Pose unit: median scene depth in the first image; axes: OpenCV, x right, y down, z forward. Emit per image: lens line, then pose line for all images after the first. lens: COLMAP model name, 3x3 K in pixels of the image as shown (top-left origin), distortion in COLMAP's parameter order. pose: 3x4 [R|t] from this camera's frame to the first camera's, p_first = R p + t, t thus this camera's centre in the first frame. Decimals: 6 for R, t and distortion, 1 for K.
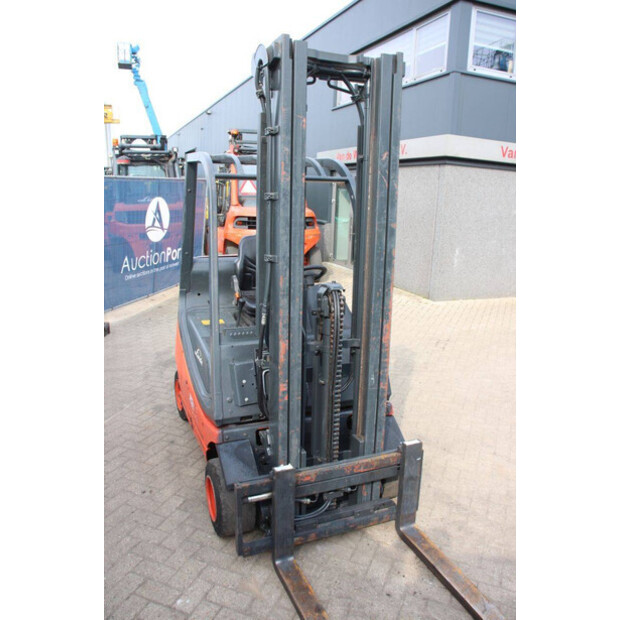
lens RADIAL K [[509.1, 0, 311.9], [0, 509.1, 312.5], [0, 0, 1]] dist [-0.159962, 0.134841]
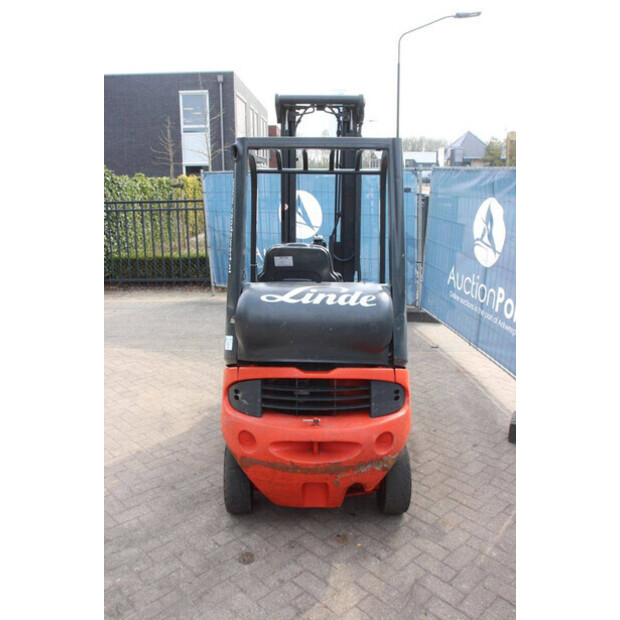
lens RADIAL K [[546.4, 0, 315.7], [0, 546.4, 312.2], [0, 0, 1]] dist [-0.135056, 0.106379]
pose [[-0.916751, -0.128293, 0.378297, -0.627512], [0.061212, 0.890720, 0.450411, -0.604387], [-0.394742, 0.436071, -0.808716, 2.412054]]
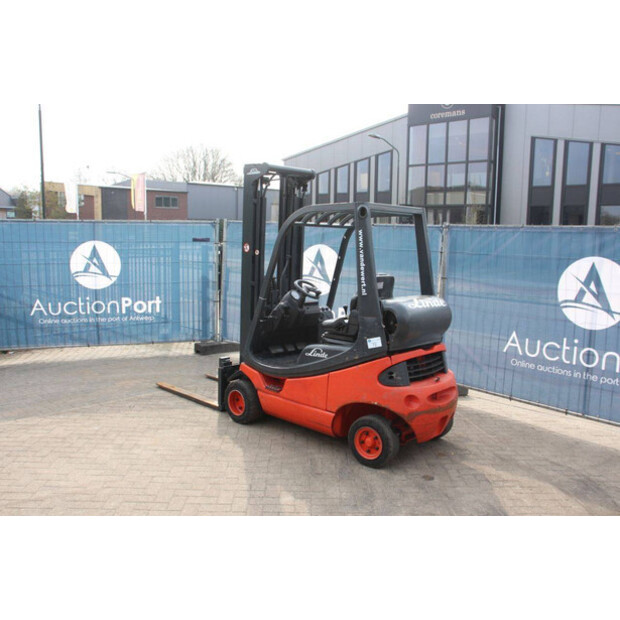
lens RADIAL K [[562.6, 0, 305.8], [0, 562.6, 321.9], [0, 0, 1]] dist [-0.097145, 0.076804]
pose [[-0.916135, 0.009820, -0.400749, 0.779591], [-0.140030, 0.928885, 0.342877, -0.652854], [0.375617, 0.370238, -0.849609, 2.909276]]
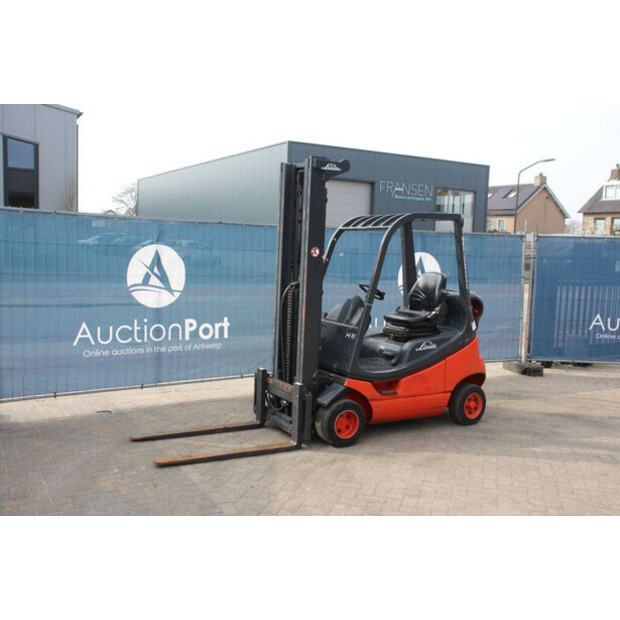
lens RADIAL K [[652.2, 0, 309.1], [0, 652.2, 310.2], [0, 0, 1]] dist [-0.042759, 0.000000]
pose [[0.112646, 0.070432, -0.991136, 2.262551], [-0.255431, 0.966015, 0.039616, -0.059196], [0.960243, 0.248704, 0.126809, 0.712645]]
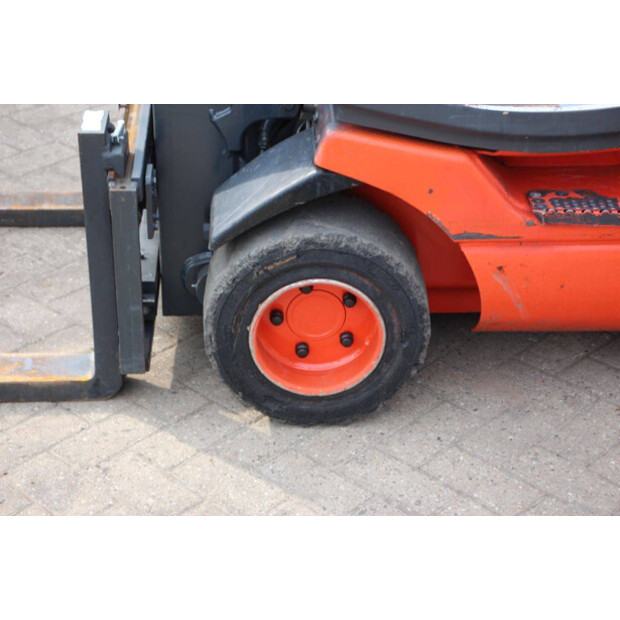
lens RADIAL K [[1468.9, 0, 309.3], [0, 1468.9, 310.4], [0, 0, 1]] dist [0.412281, 0.000000]
pose [[-0.358486, 0.452502, -0.816535, 1.022154], [-0.233114, 0.803570, 0.547662, -0.218474], [0.903961, 0.386675, -0.182584, 1.365737]]
